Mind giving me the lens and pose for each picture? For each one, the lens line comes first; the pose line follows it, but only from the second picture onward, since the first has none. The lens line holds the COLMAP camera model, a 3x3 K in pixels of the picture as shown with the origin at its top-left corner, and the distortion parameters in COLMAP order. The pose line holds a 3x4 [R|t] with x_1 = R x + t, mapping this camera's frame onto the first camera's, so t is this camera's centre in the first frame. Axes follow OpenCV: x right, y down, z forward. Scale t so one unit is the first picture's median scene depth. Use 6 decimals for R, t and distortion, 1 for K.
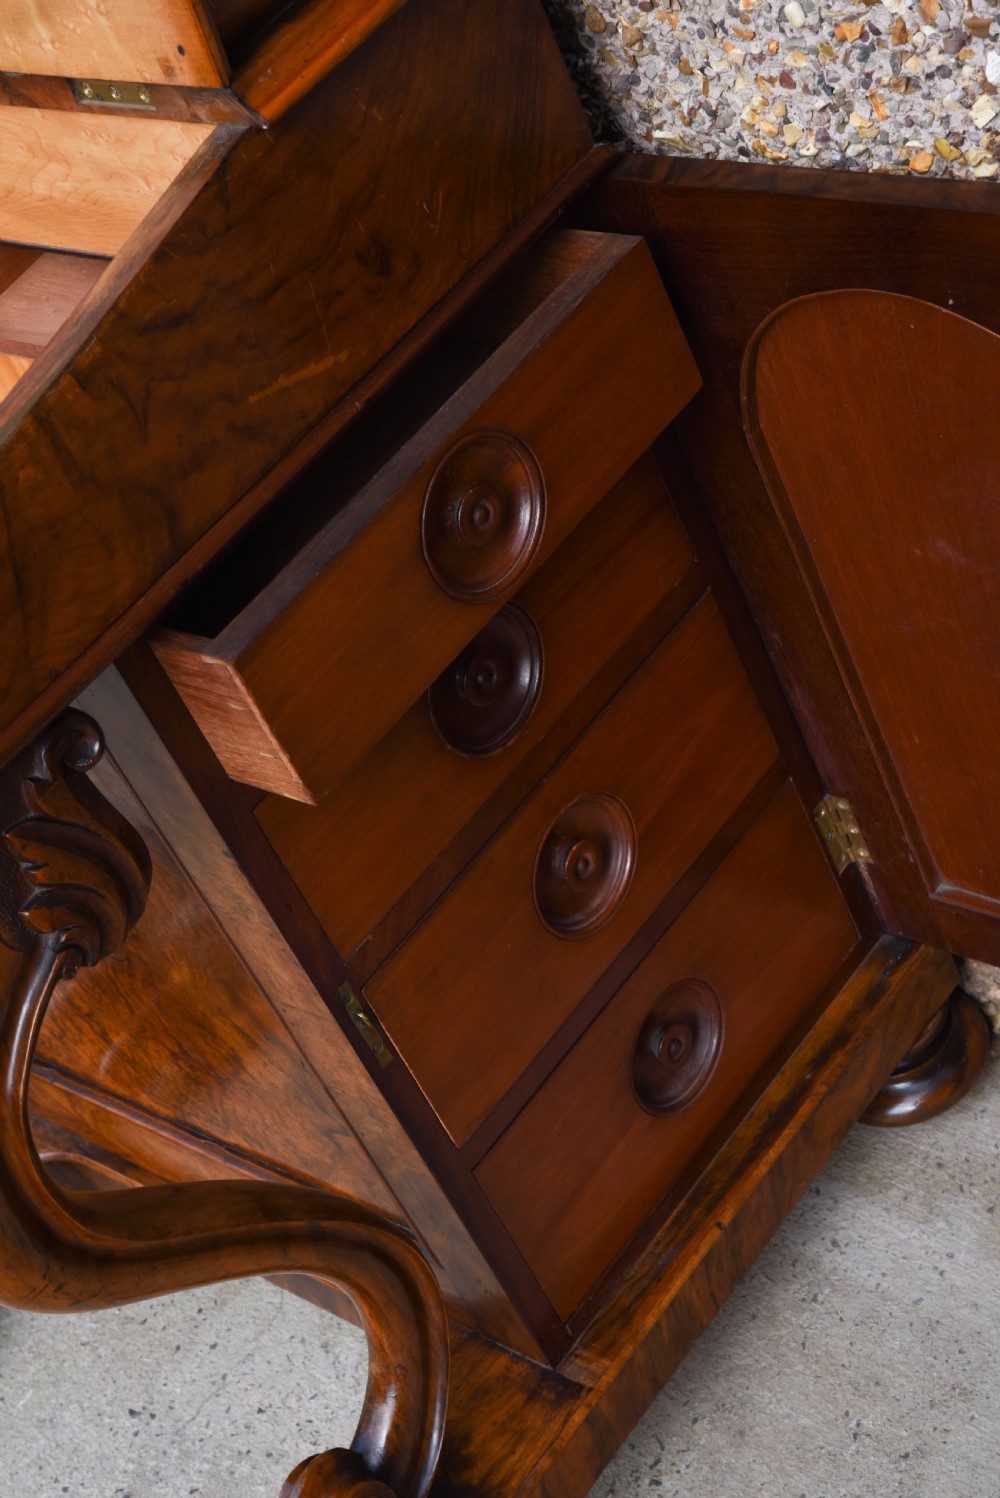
lens RADIAL K [[2731.1, 0, 536.8], [0, 2731.1, 745.3], [0, 0, 1]] dist [0.008517, 2.500960]
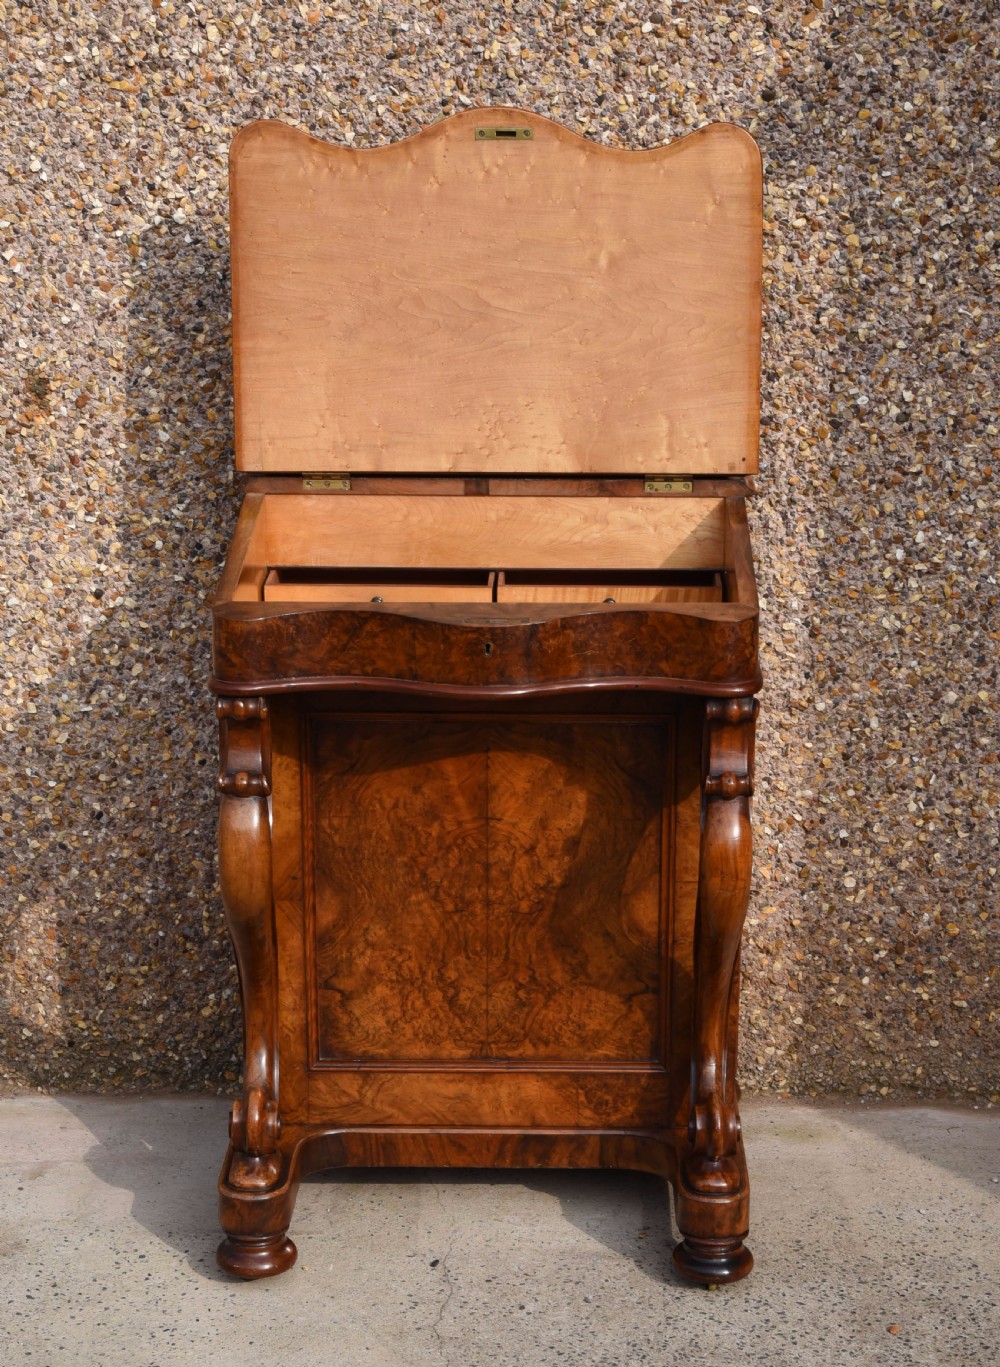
lens RADIAL K [[2777.5, 0, 514.8], [0, 2777.5, 926.2], [0, 0, 1]] dist [0.013647, 0.226238]
pose [[0.728917, 0.153368, 0.667202, -1.548209], [0.188586, 0.891894, -0.411047, 0.939172], [-0.658115, 0.425444, 0.621194, -0.272117]]
